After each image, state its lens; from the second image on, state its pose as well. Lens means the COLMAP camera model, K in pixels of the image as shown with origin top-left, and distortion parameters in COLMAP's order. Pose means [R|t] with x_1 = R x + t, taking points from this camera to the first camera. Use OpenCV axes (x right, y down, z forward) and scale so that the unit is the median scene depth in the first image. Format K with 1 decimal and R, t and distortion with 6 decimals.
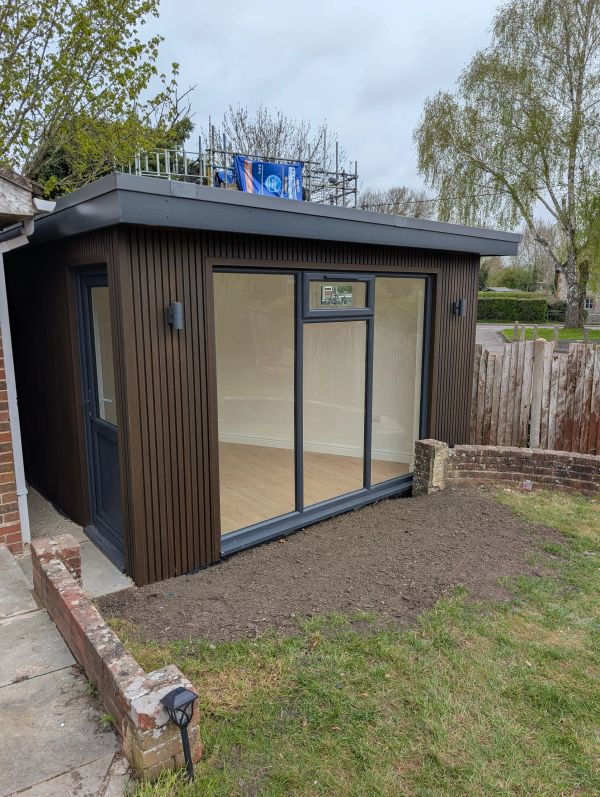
lens RADIAL K [[578.3, 0, 299.0], [0, 578.3, 408.6], [0, 0, 1]] dist [0.001508, -0.000579]
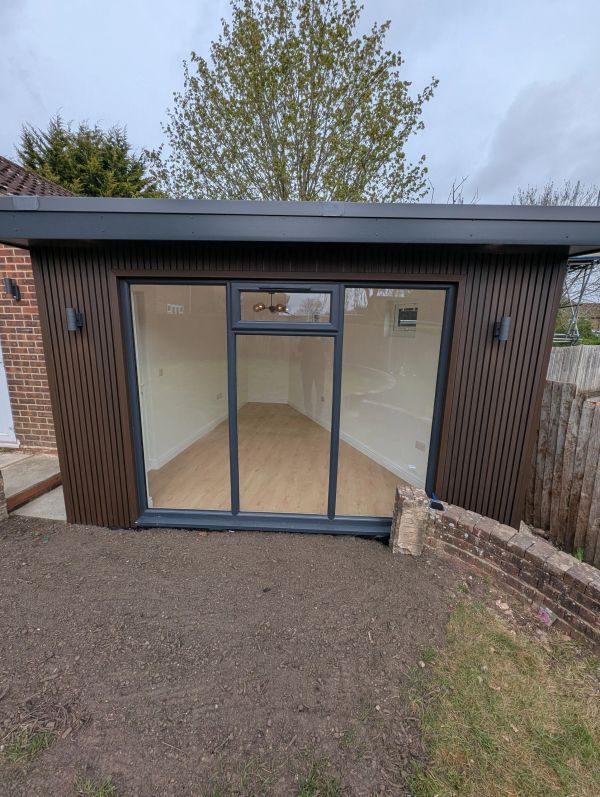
lens RADIAL K [[326.2, 0, 300.0], [0, 326.2, 398.5], [0, 0, 1]] dist [-0.002873, -0.000112]
pose [[0.718570, 0.161463, -0.676452, 0.396675], [-0.156344, 0.985283, 0.069100, -0.077718], [0.677653, 0.056106, 0.733238, 0.544004]]
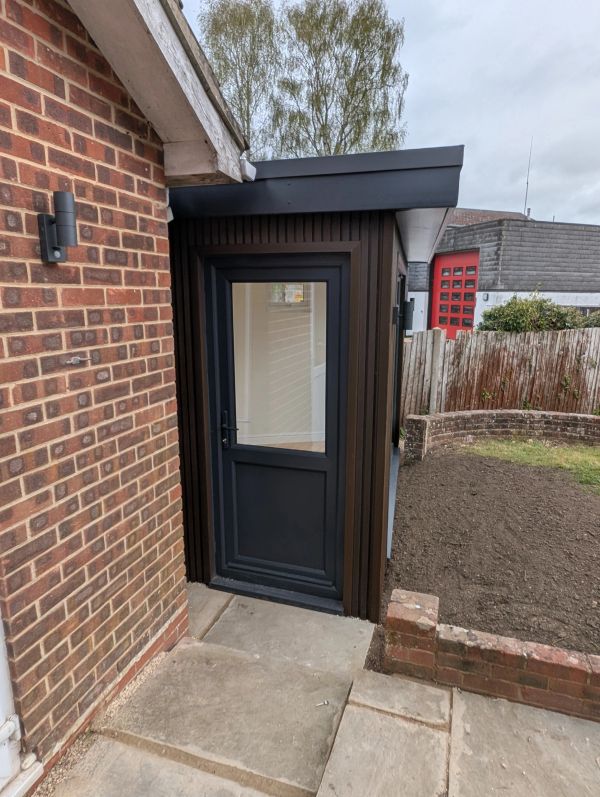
lens RADIAL K [[477.1, 0, 300.0], [0, 477.1, 398.5], [0, 0, 1]] dist [-0.002052, -0.000584]
pose [[0.819255, -0.118549, 0.561042, -0.510172], [0.106374, 0.992834, 0.054455, -0.058697], [-0.563477, 0.015068, 0.825994, 0.313505]]
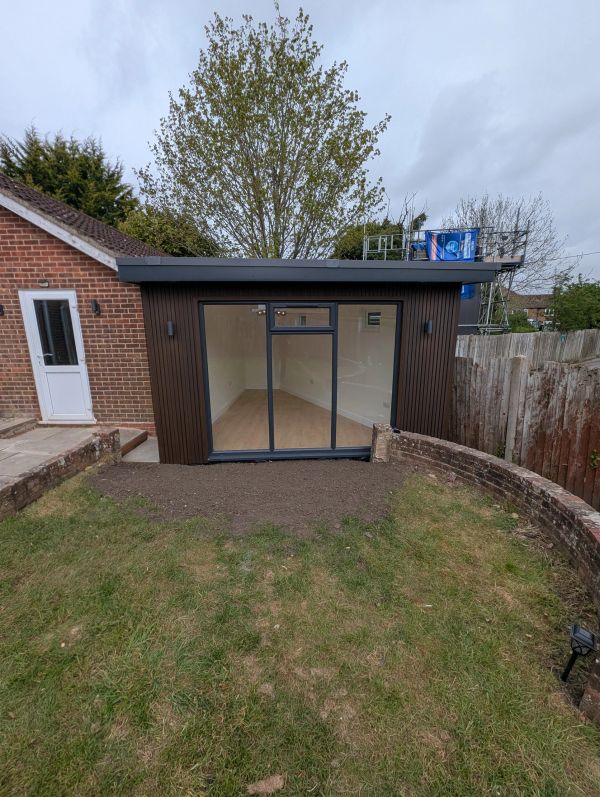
lens RADIAL K [[322.5, 0, 300.0], [0, 322.5, 398.5], [0, 0, 1]] dist [-0.011672, 0.000018]
pose [[0.783051, 0.136164, -0.606870, 0.519796], [-0.115727, 0.990599, 0.072939, -0.037913], [0.611096, 0.013116, 0.791447, 0.276496]]
